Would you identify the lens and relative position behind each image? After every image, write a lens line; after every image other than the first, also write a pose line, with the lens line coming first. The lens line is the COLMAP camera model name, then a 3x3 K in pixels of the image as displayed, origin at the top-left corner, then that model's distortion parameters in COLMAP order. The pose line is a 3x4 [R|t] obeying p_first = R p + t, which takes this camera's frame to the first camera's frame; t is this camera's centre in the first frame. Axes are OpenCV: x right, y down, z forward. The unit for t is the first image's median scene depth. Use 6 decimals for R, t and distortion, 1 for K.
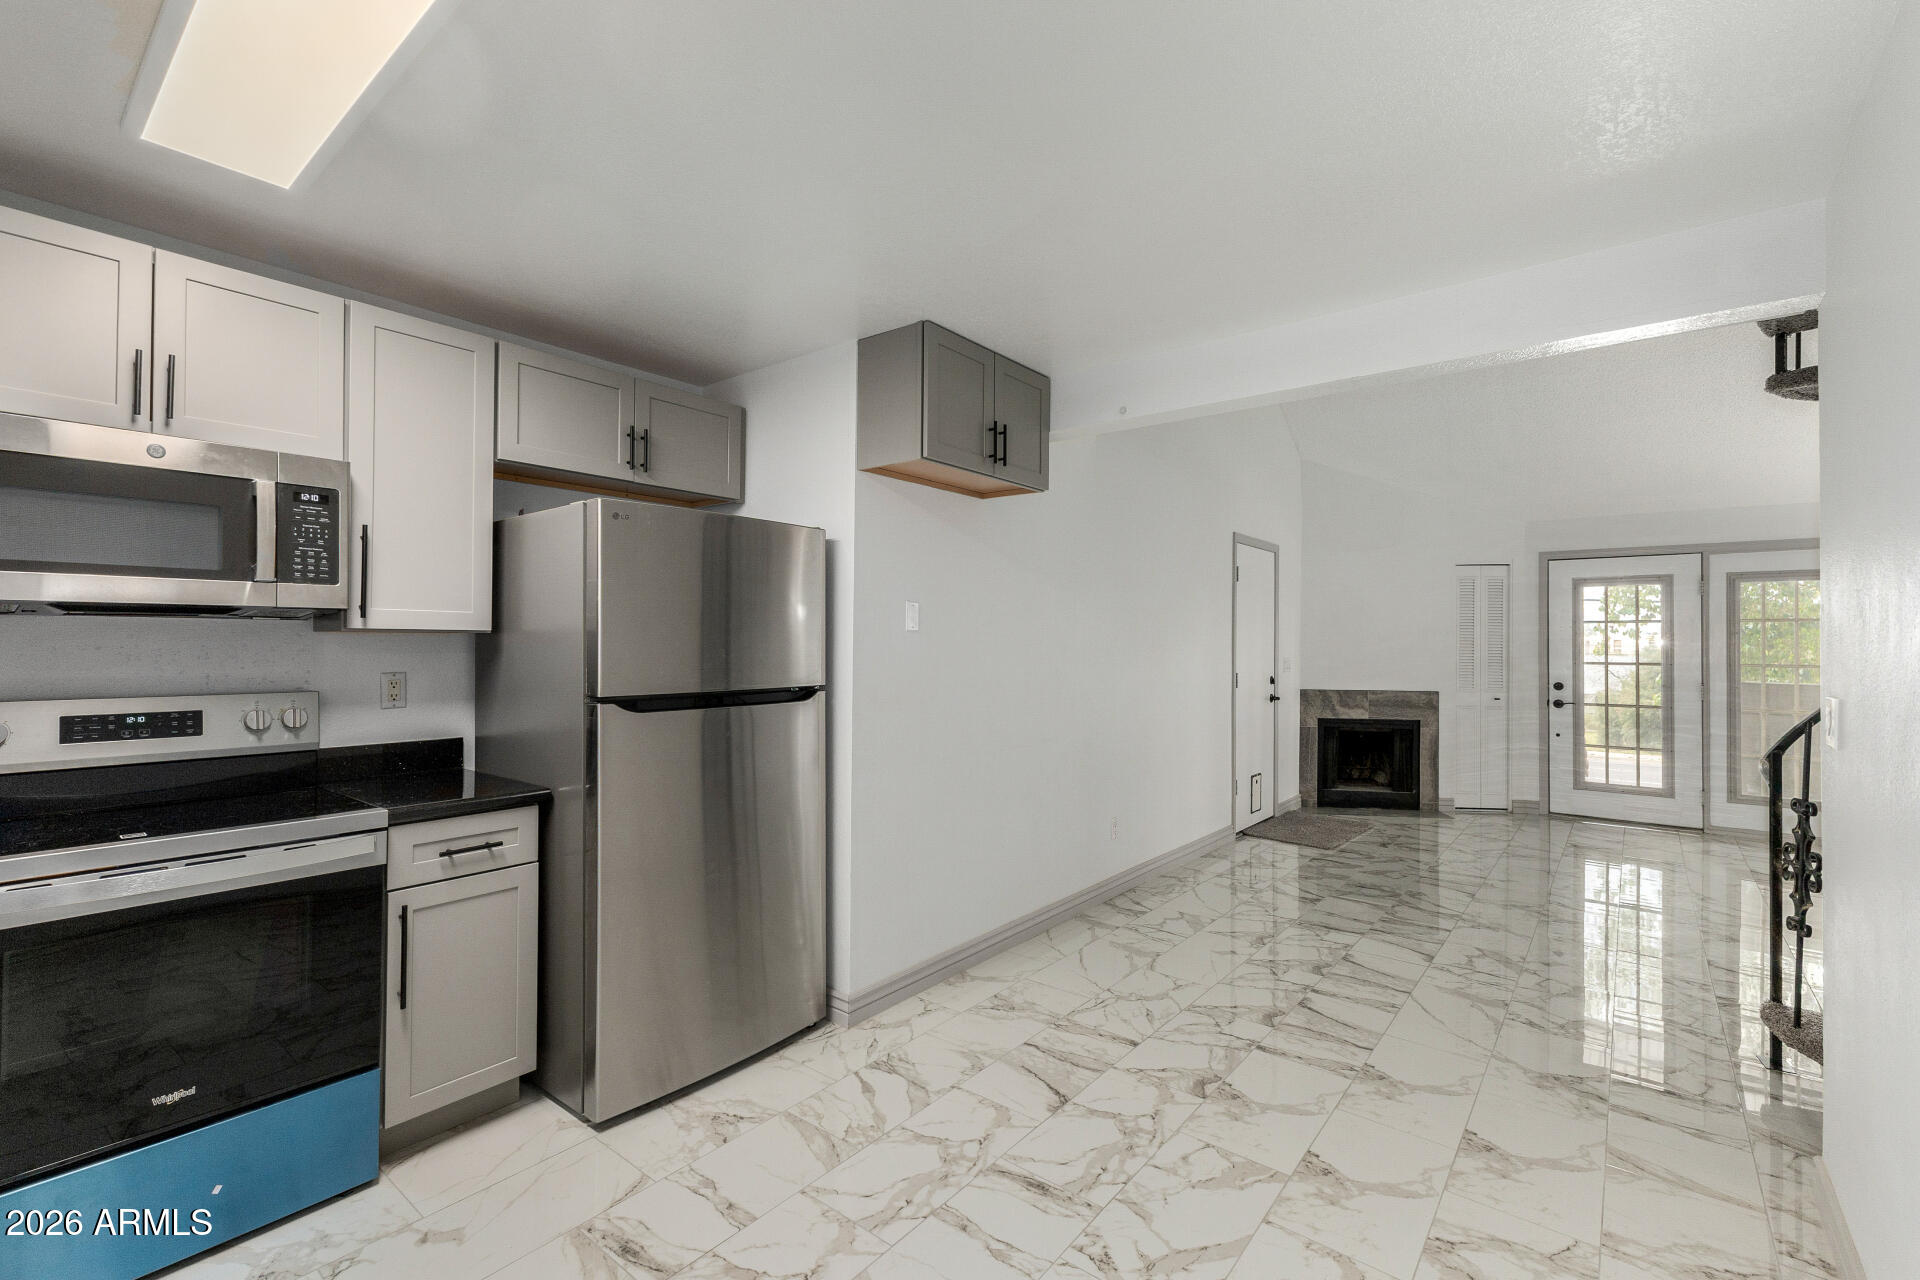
lens RADIAL K [[831.8, 0, 956.1], [0, 831.8, 634.0], [0, 0, 1]] dist [0.012445, -0.000126]
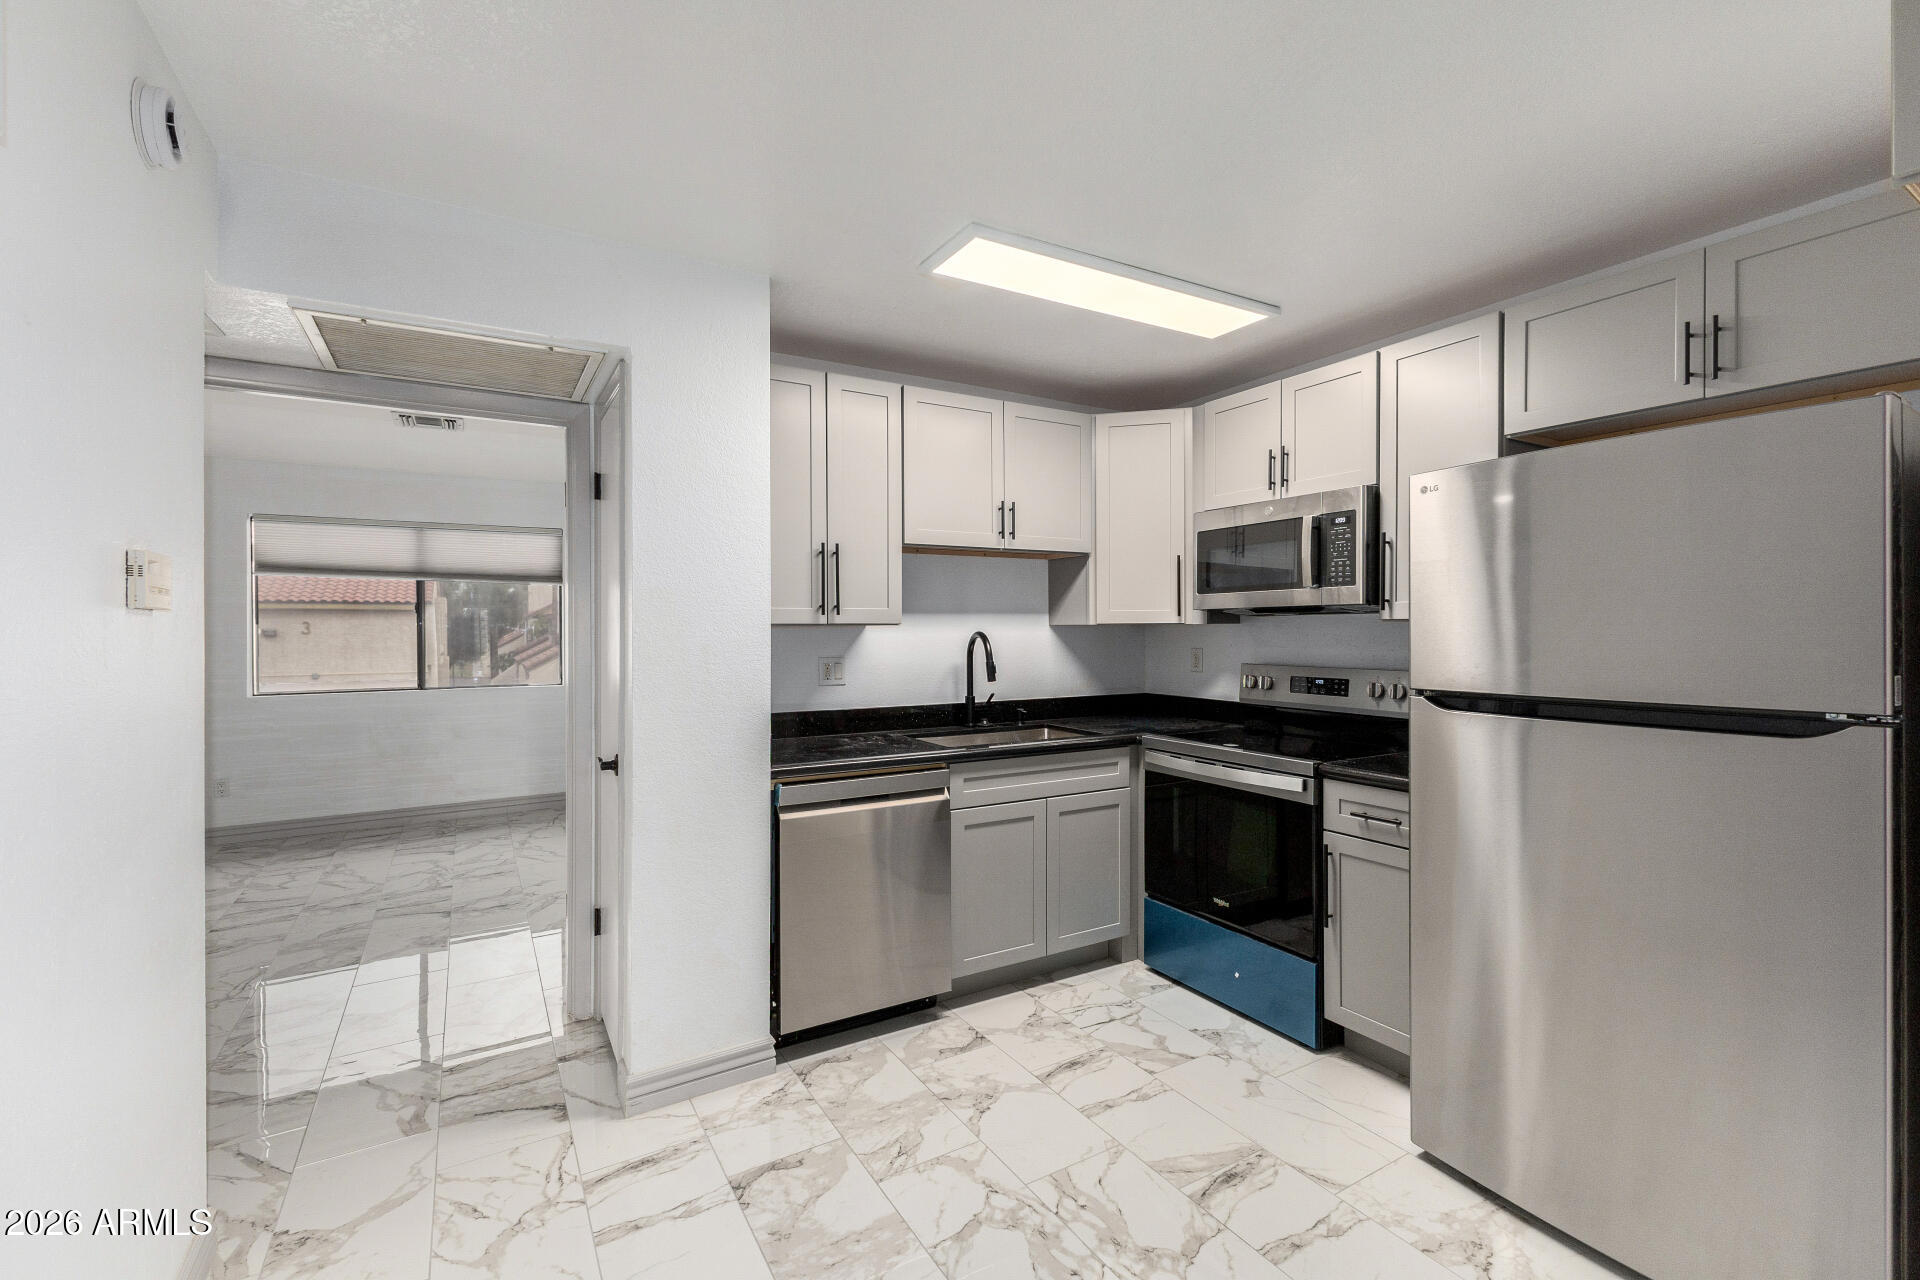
lens RADIAL K [[821.8, 0, 962.6], [0, 821.8, 634.1], [0, 0, 1]] dist [0.014203, -0.004919]
pose [[-0.344655, 0.000473, -0.938729, 0.607280], [0.011229, 0.999930, -0.003620, 0.012294], [0.938662, -0.011789, -0.344637, 0.841482]]
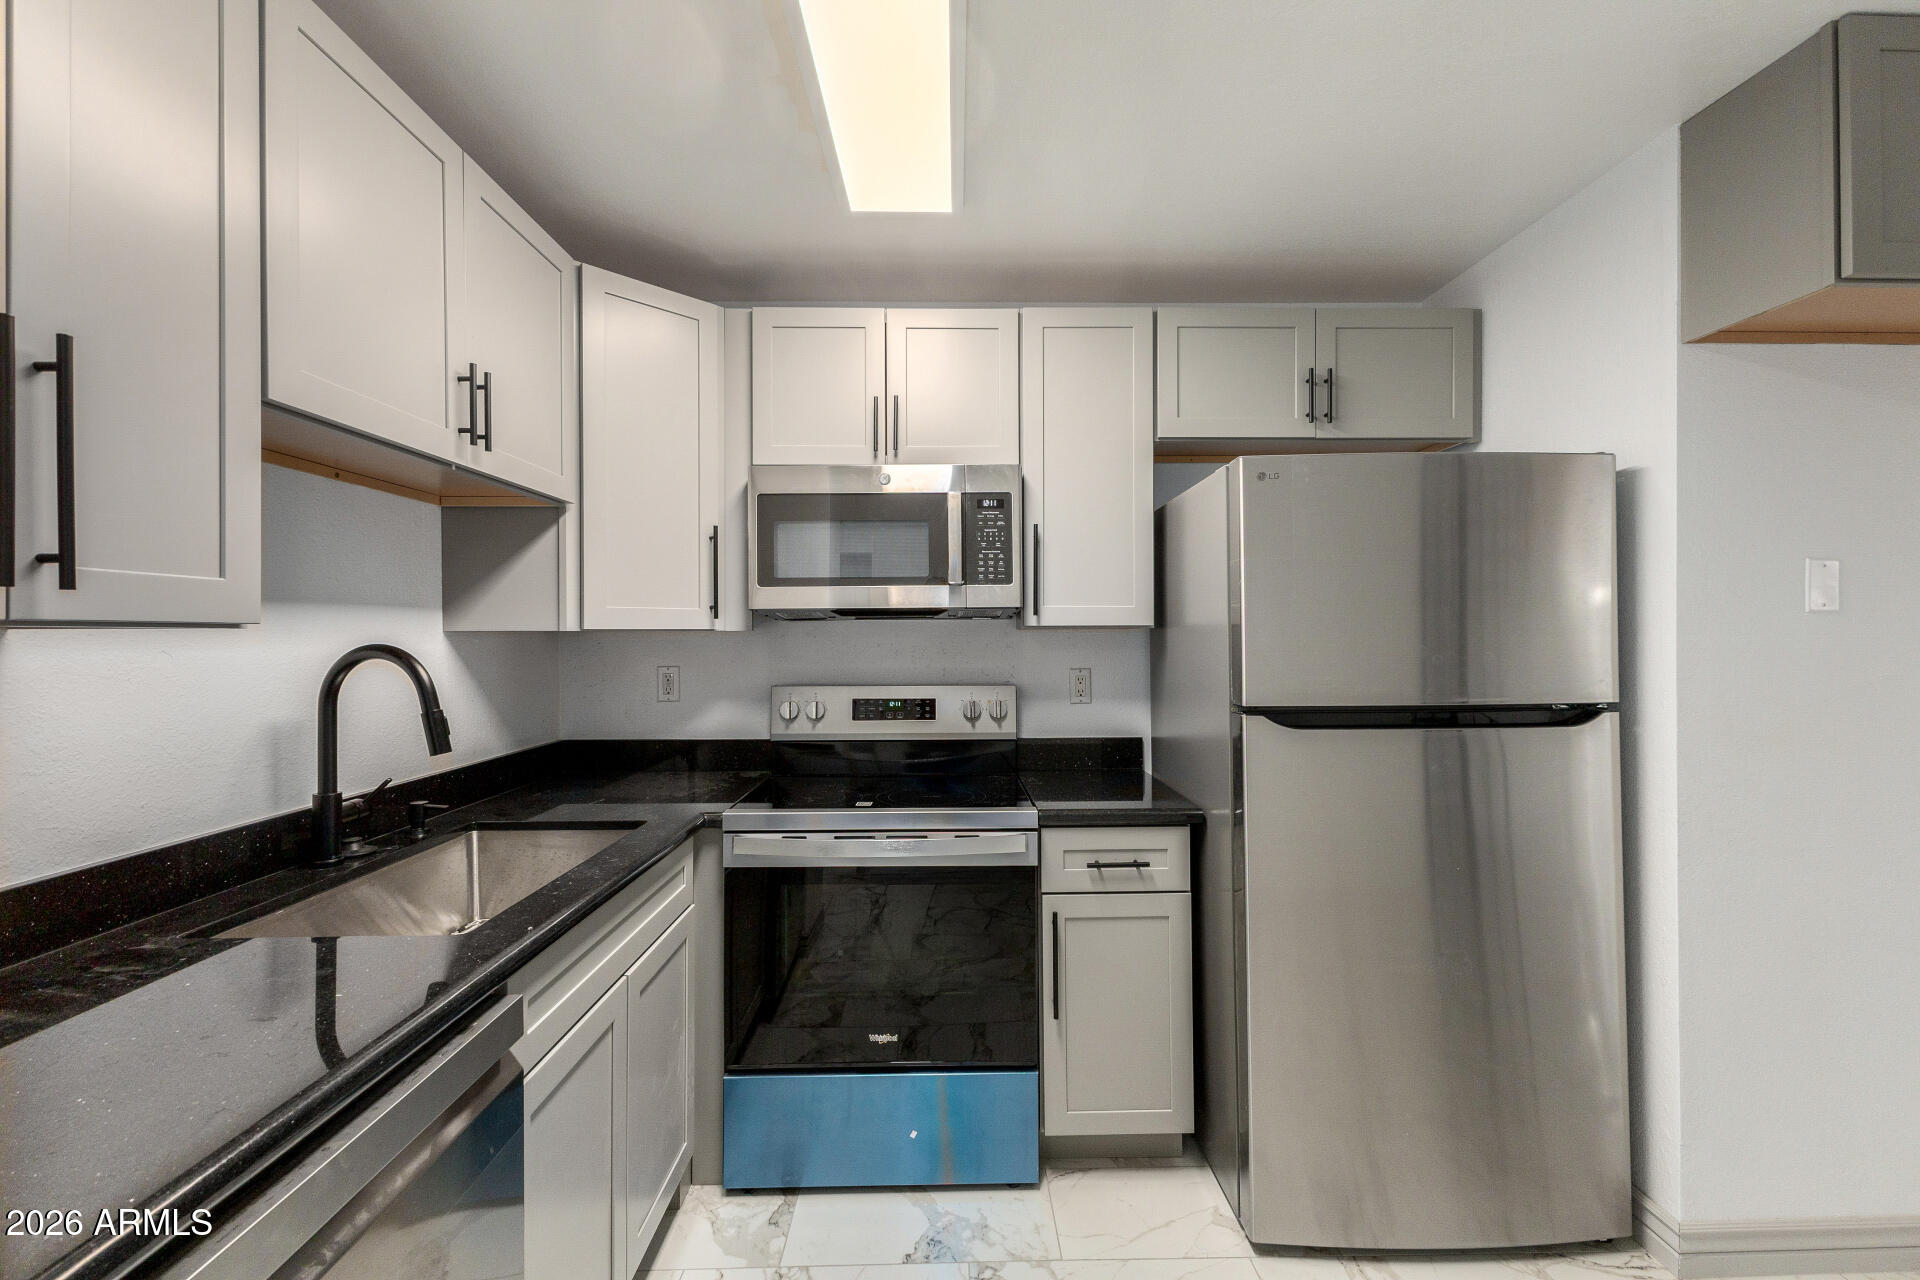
lens RADIAL K [[821.8, 0, 962.6], [0, 821.8, 634.1], [0, 0, 1]] dist [0.014203, -0.004919]
pose [[0.643869, -0.011283, -0.765053, 0.001474], [0.016589, 0.999862, -0.000785, 0.002908], [0.764956, -0.012186, 0.643967, 0.285658]]
